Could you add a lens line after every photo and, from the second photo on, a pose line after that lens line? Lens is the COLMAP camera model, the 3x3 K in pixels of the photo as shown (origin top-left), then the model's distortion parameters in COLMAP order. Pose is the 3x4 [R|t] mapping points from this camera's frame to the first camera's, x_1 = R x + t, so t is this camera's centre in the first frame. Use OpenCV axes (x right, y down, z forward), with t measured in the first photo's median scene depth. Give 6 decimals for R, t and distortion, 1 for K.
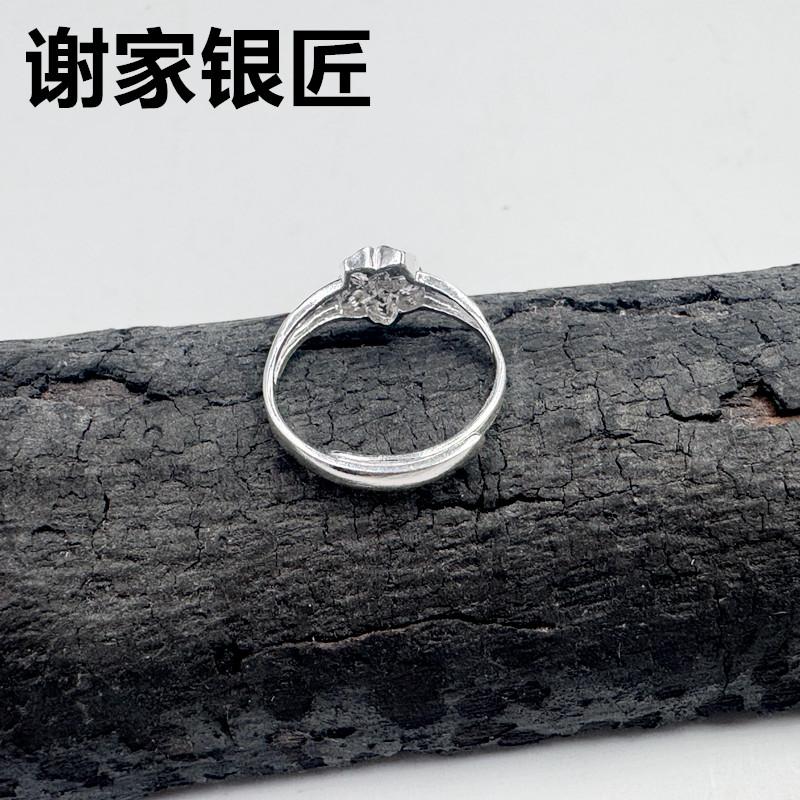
lens RADIAL K [[1077.6, 0, 400.0], [0, 1077.6, 400.0], [0, 0, 1]] dist [-0.005502, -0.013921]
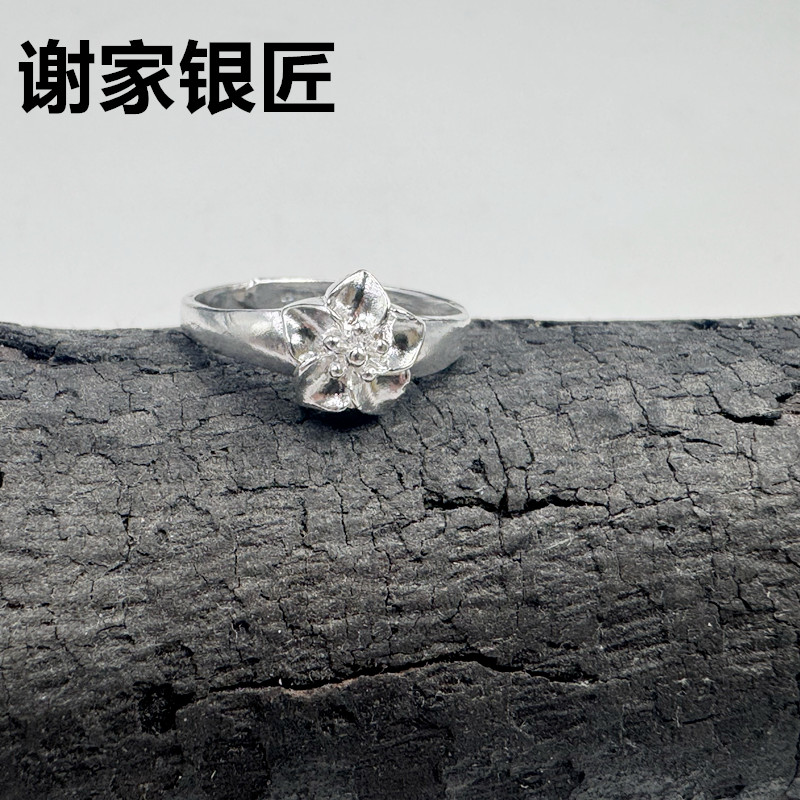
lens RADIAL K [[1074.8, 0, 283.7], [0, 1074.8, 408.1], [0, 0, 1]] dist [-0.004616, -0.018963]
pose [[0.989238, 0.064635, 0.131267, -0.182629], [-0.031496, 0.970175, -0.240349, 0.216540], [-0.142887, 0.233628, 0.961770, 0.276954]]
